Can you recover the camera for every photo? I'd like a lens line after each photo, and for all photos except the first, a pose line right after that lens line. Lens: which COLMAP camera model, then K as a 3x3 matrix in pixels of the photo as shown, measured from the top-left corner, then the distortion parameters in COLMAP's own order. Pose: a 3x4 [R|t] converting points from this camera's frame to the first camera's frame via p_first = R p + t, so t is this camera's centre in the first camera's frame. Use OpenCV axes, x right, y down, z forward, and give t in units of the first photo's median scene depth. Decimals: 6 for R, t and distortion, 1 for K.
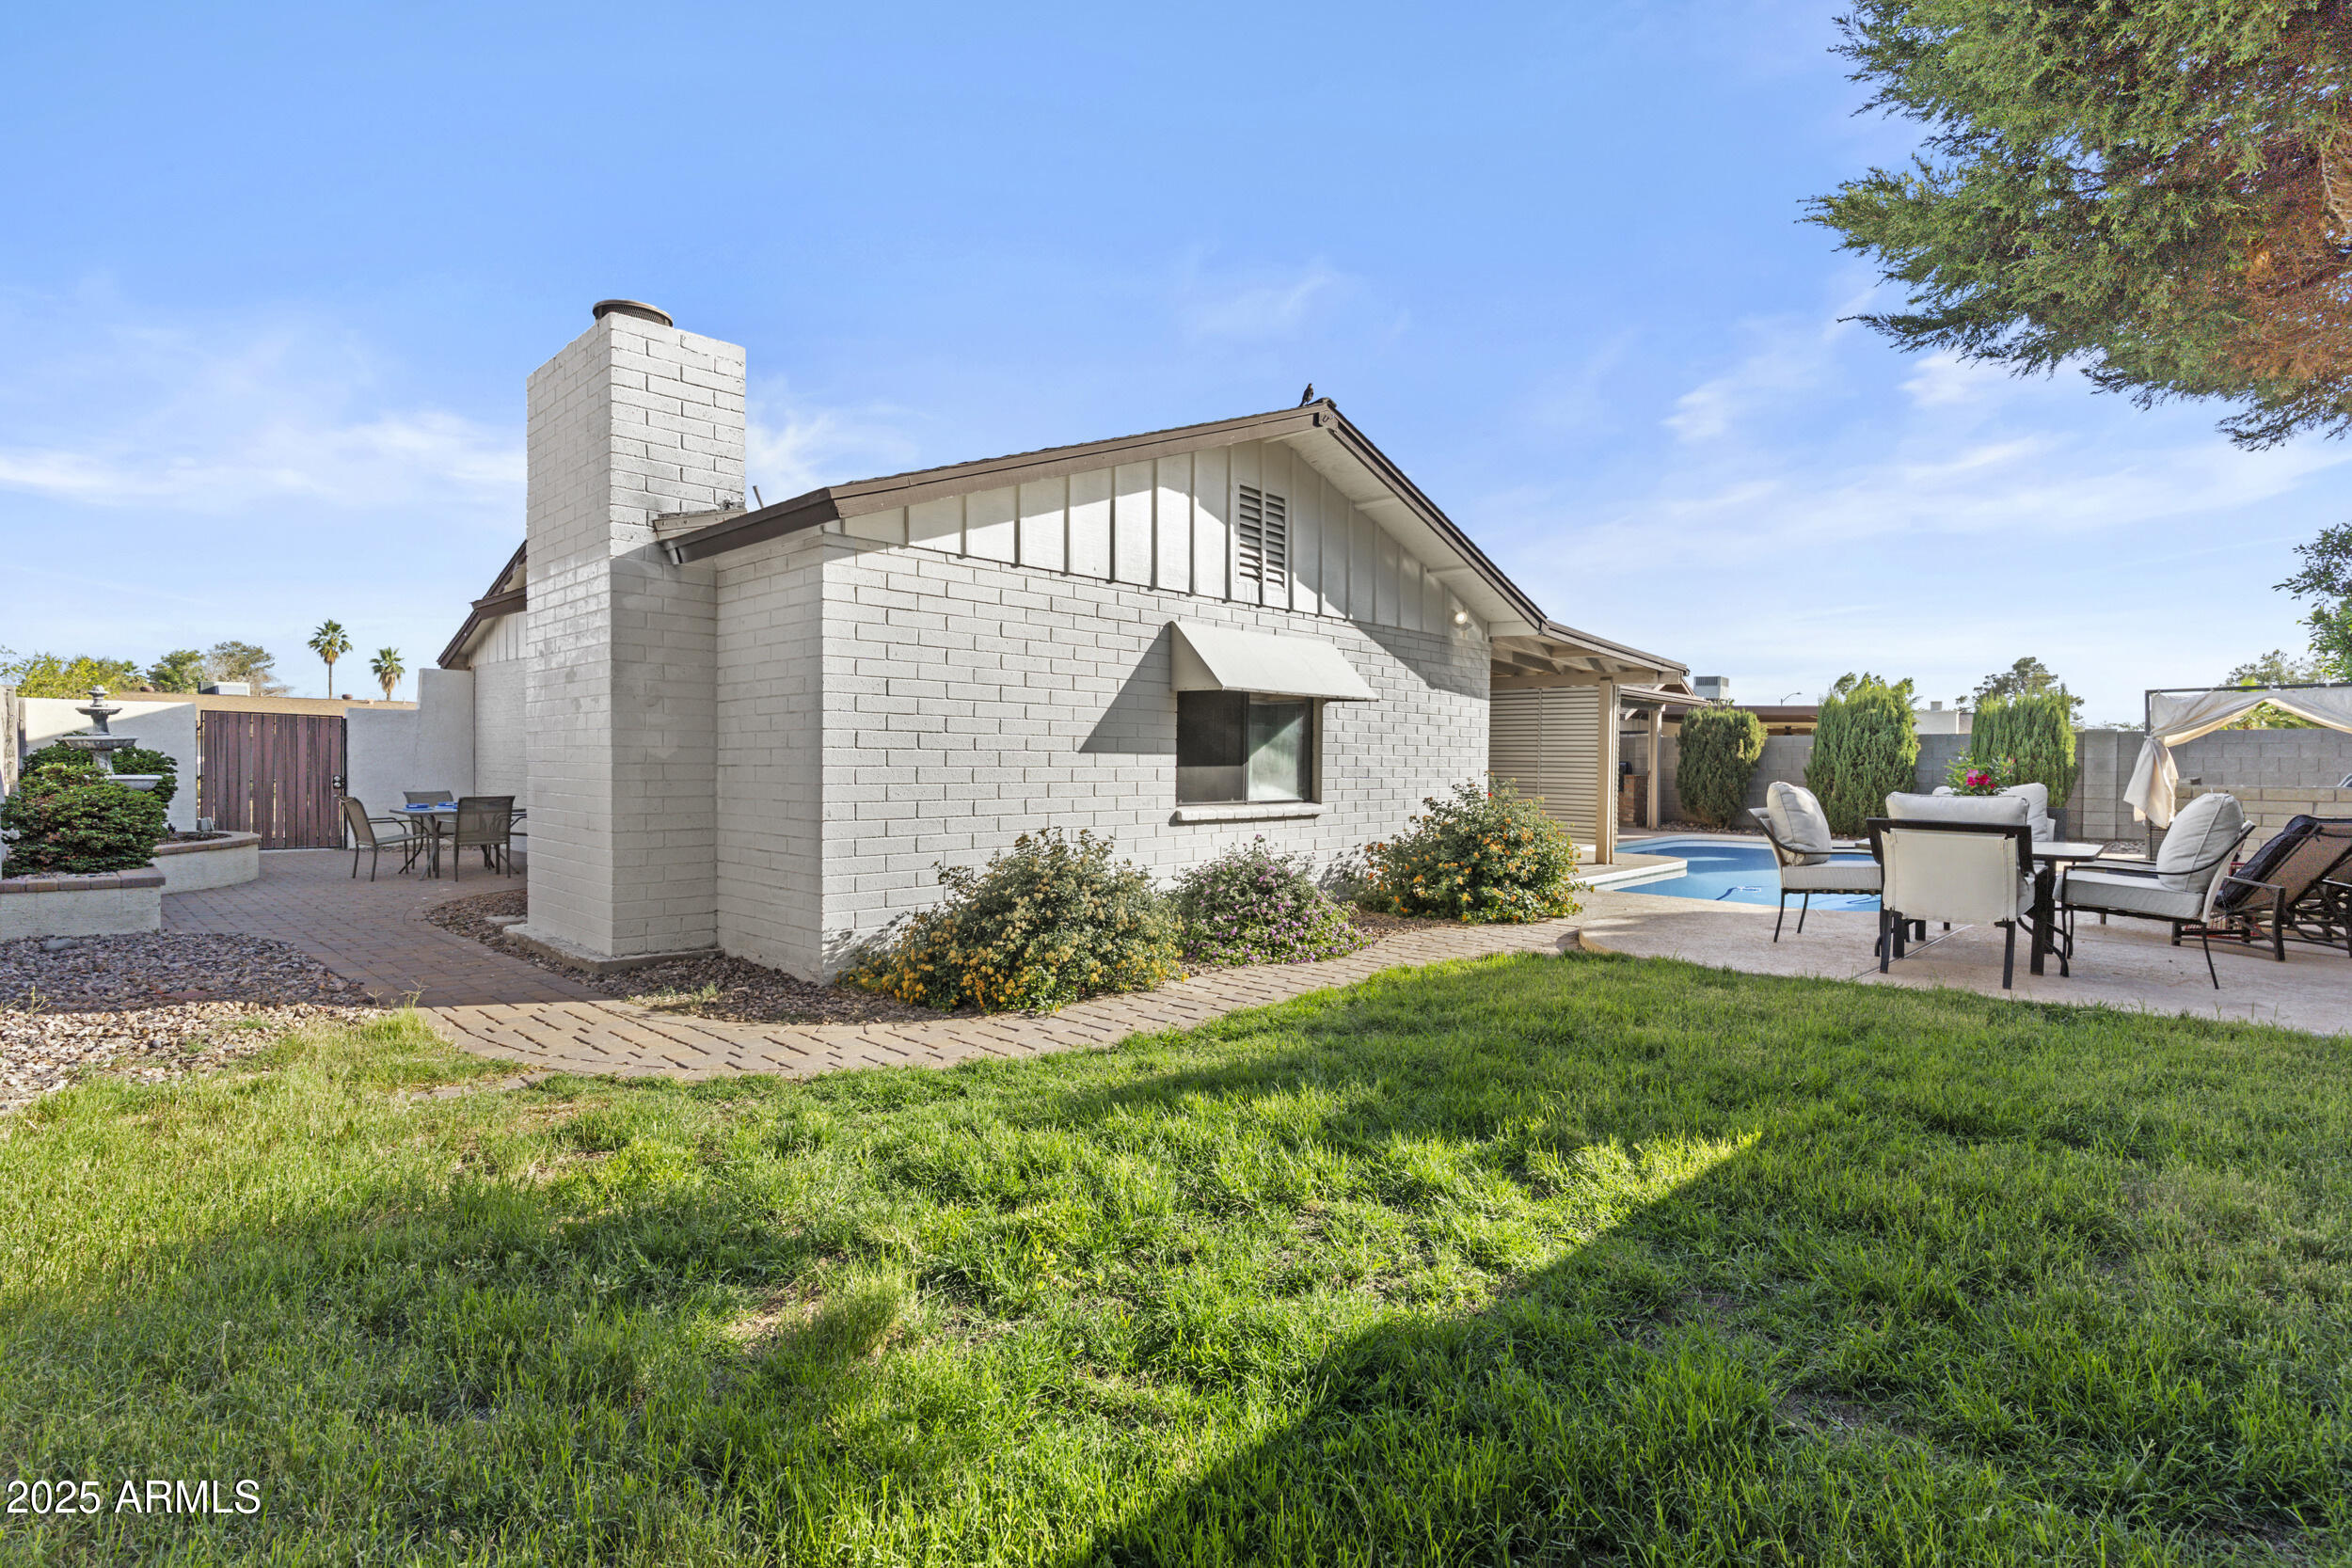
lens RADIAL K [[1124.6, 0, 1176.0], [0, 1124.6, 784.0], [0, 0, 1]] dist [0.002887, 0.000362]
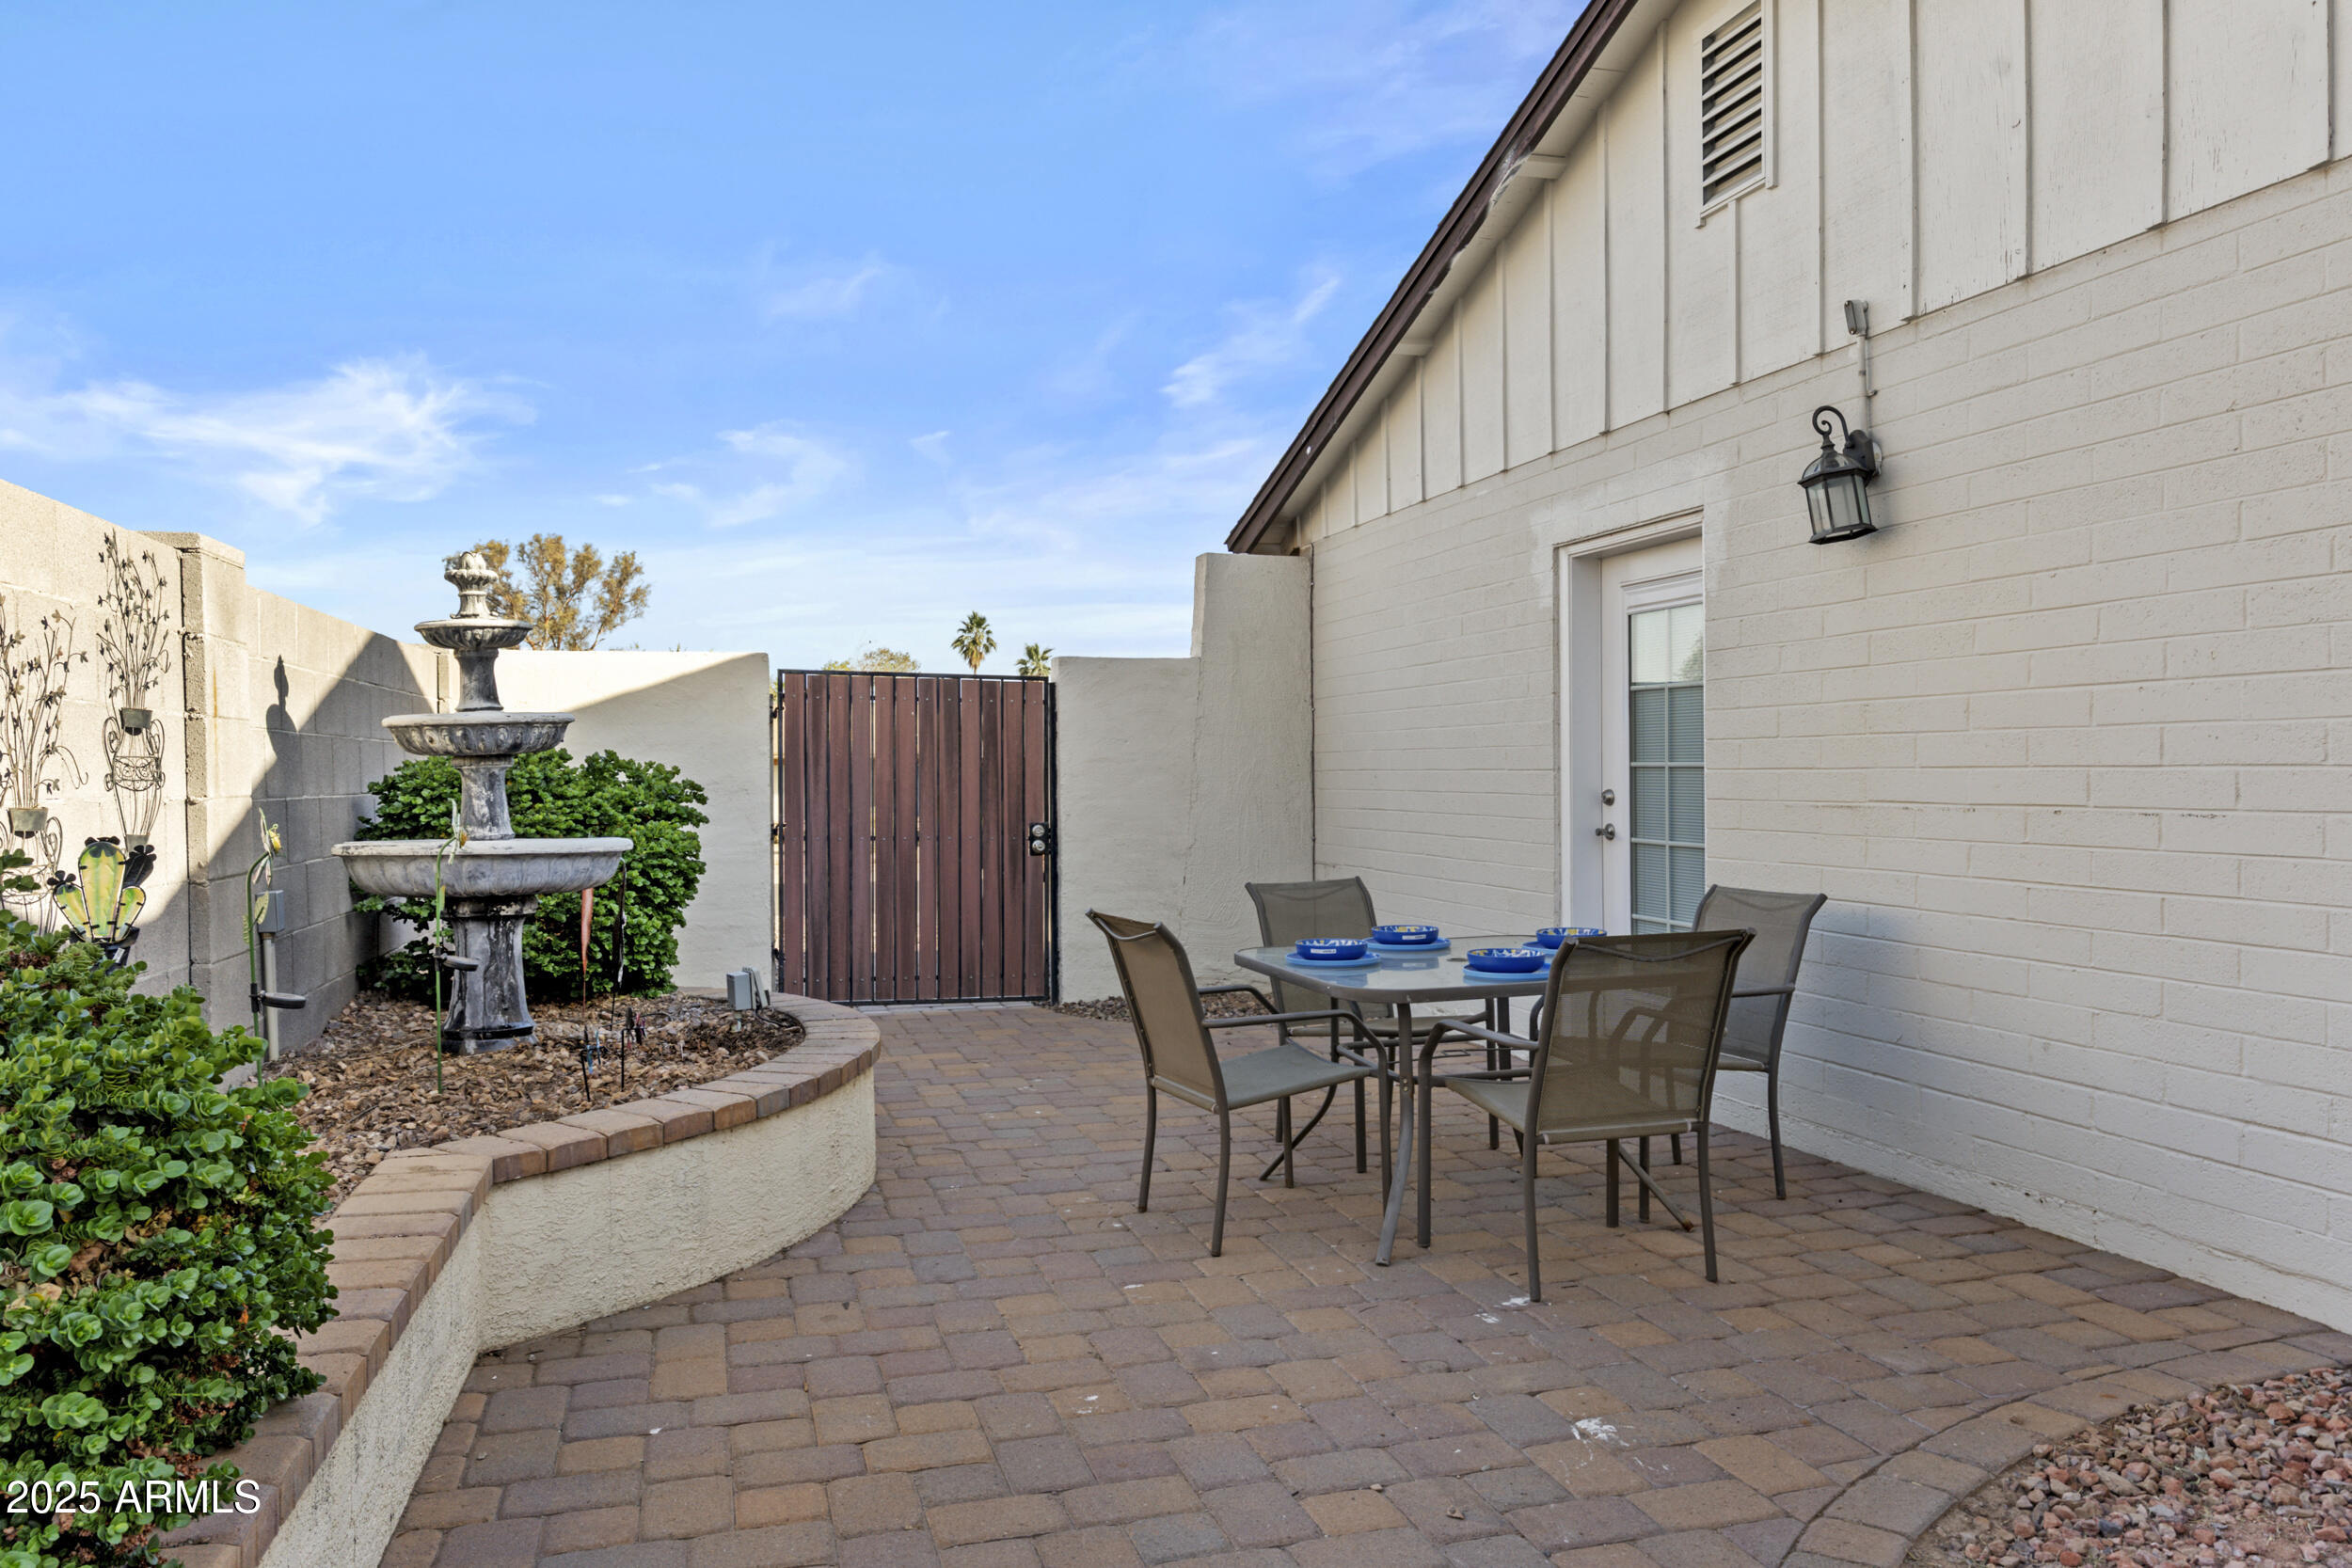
lens RADIAL K [[1314.7, 0, 1176.0], [0, 1314.7, 784.0], [0, 0, 1]] dist [0.000669, 0.000801]
pose [[0.885627, -0.017966, -0.464049, -0.152690], [0.009106, 0.999731, -0.021326, -0.003492], [0.464307, 0.014661, 0.885553, 0.191705]]
